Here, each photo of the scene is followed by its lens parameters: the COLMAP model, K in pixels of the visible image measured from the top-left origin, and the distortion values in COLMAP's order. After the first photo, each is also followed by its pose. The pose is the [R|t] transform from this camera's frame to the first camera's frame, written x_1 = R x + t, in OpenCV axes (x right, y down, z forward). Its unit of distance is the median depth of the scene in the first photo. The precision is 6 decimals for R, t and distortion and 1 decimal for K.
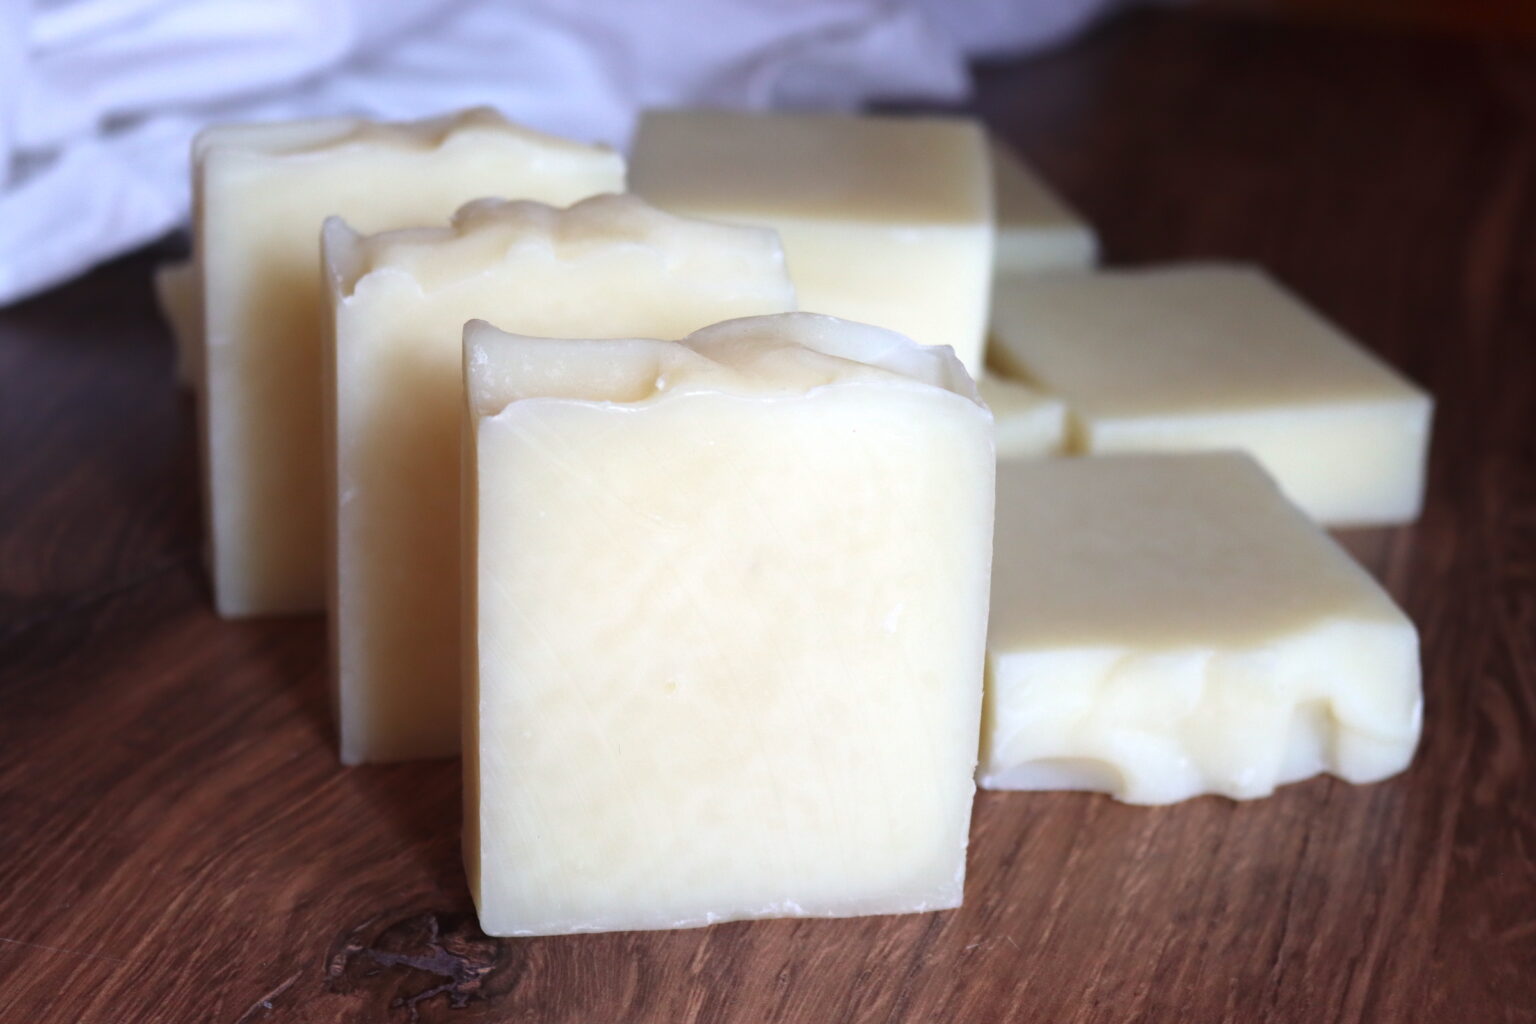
lens RADIAL K [[3085.4, 0, 760.8], [0, 3085.4, 508.2], [0, 0, 1]] dist [0.031456, 0.000000]
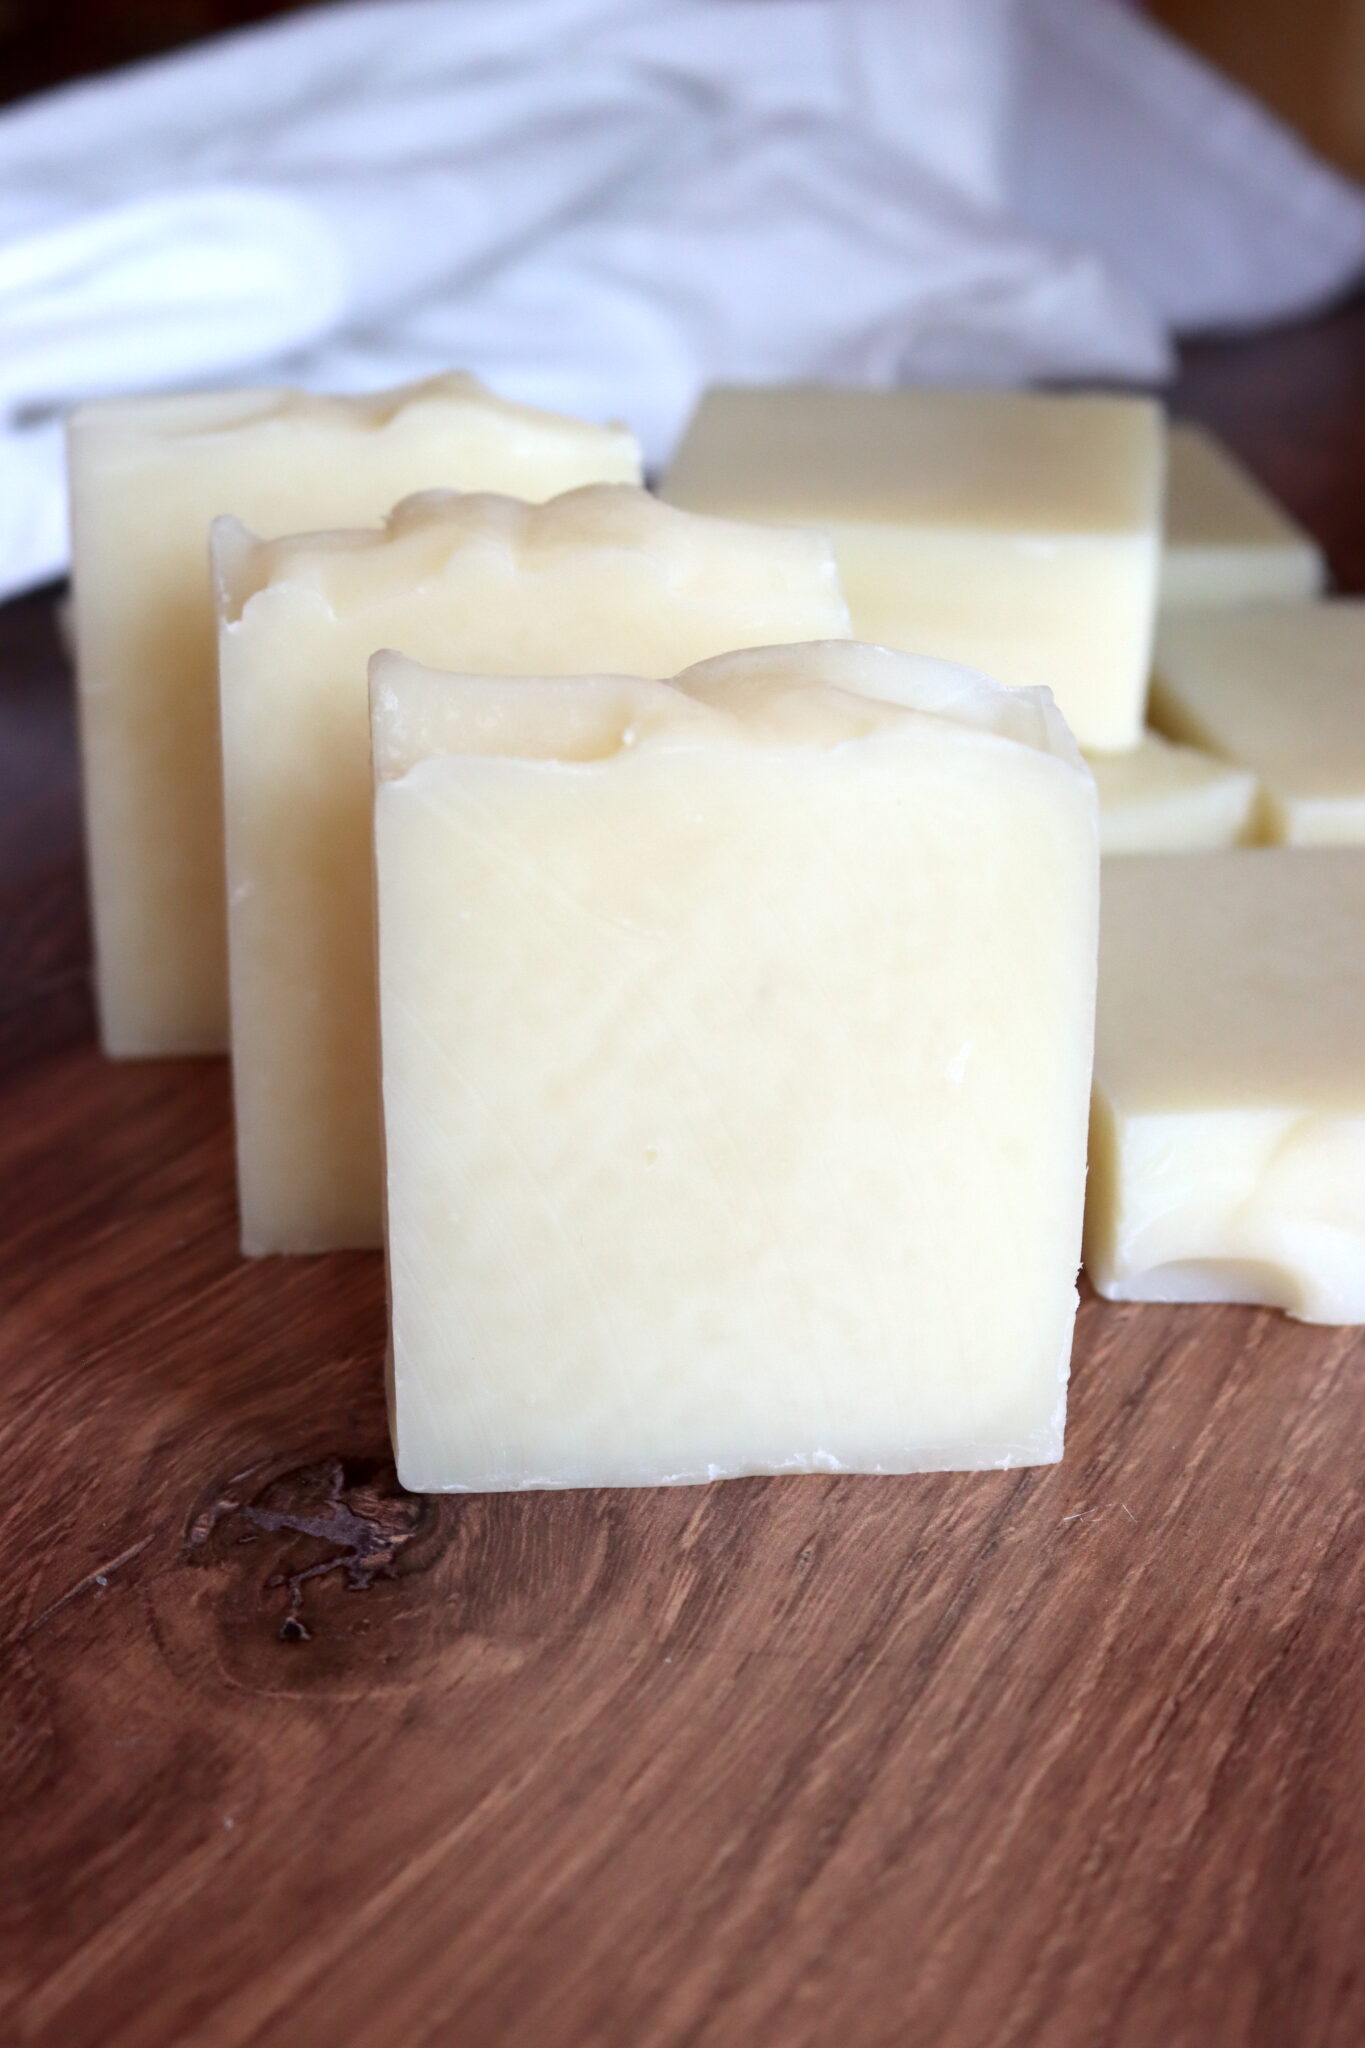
lens RADIAL K [[3839.7, 0, 697.1], [0, 3839.7, 1035.0], [0, 0, 1]] dist [0.021953, 0.000000]
pose [[0.996405, 0.007155, -0.084420, 0.055927], [-0.004959, 0.999645, 0.026193, 0.005502], [0.084577, -0.025680, 0.996086, 0.096725]]
